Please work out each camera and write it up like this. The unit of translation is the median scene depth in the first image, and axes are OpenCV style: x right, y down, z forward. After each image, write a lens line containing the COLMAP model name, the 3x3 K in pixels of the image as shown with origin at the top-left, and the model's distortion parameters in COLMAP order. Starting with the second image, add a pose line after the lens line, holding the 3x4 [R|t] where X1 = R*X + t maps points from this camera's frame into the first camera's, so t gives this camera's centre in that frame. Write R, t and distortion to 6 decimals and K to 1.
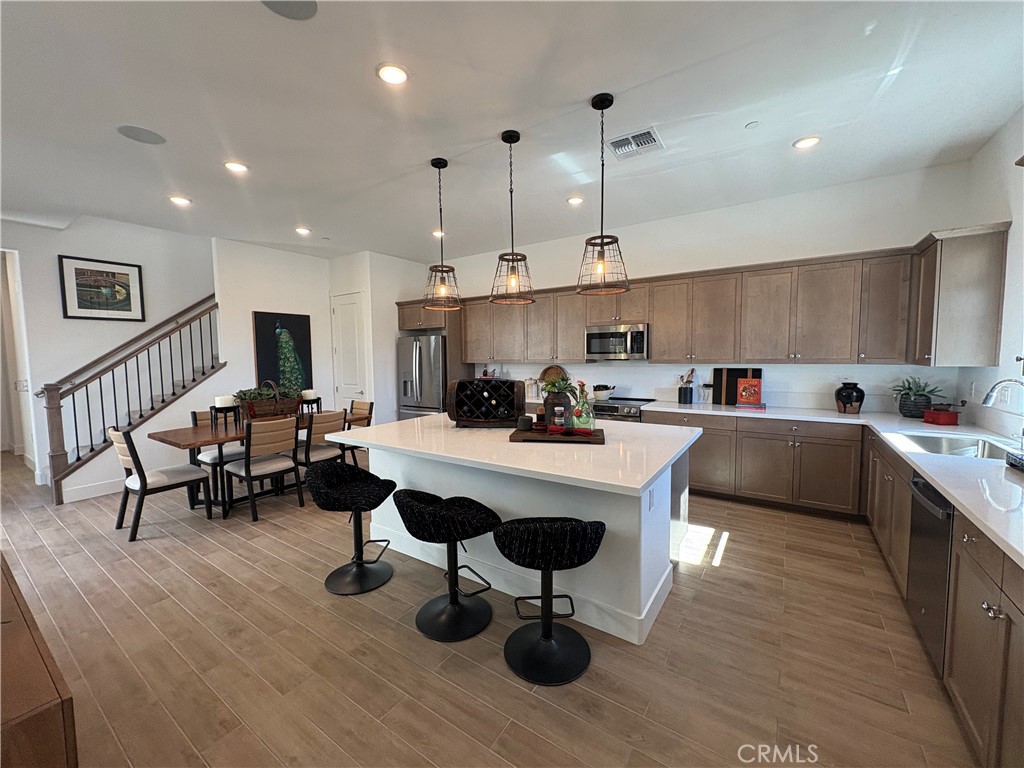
lens RADIAL K [[405.2, 0, 512.0], [0, 405.2, 384.0], [0, 0, 1]] dist [-0.000980, -0.000076]
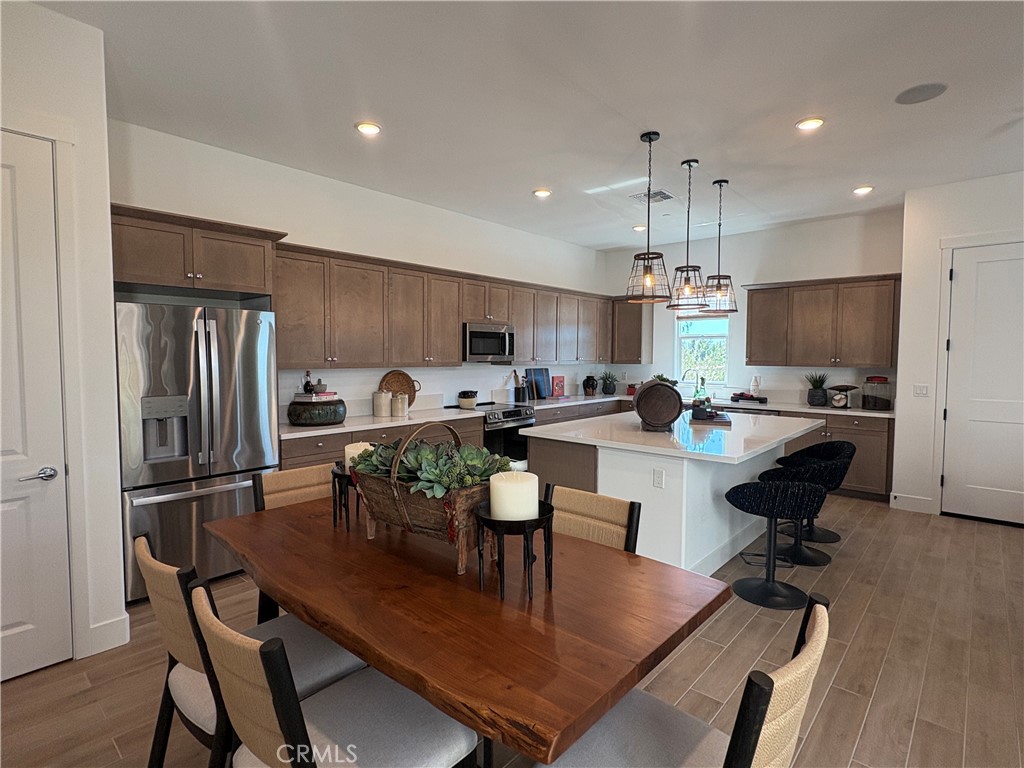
lens RADIAL K [[520.8, 0, 512.0], [0, 520.8, 384.0], [0, 0, 1]] dist [0.003347, 0.000847]
pose [[0.140982, -0.044363, 0.989018, -1.333083], [0.067095, 0.997127, 0.035163, -0.070566], [-0.987736, 0.061401, 0.143554, 1.136723]]
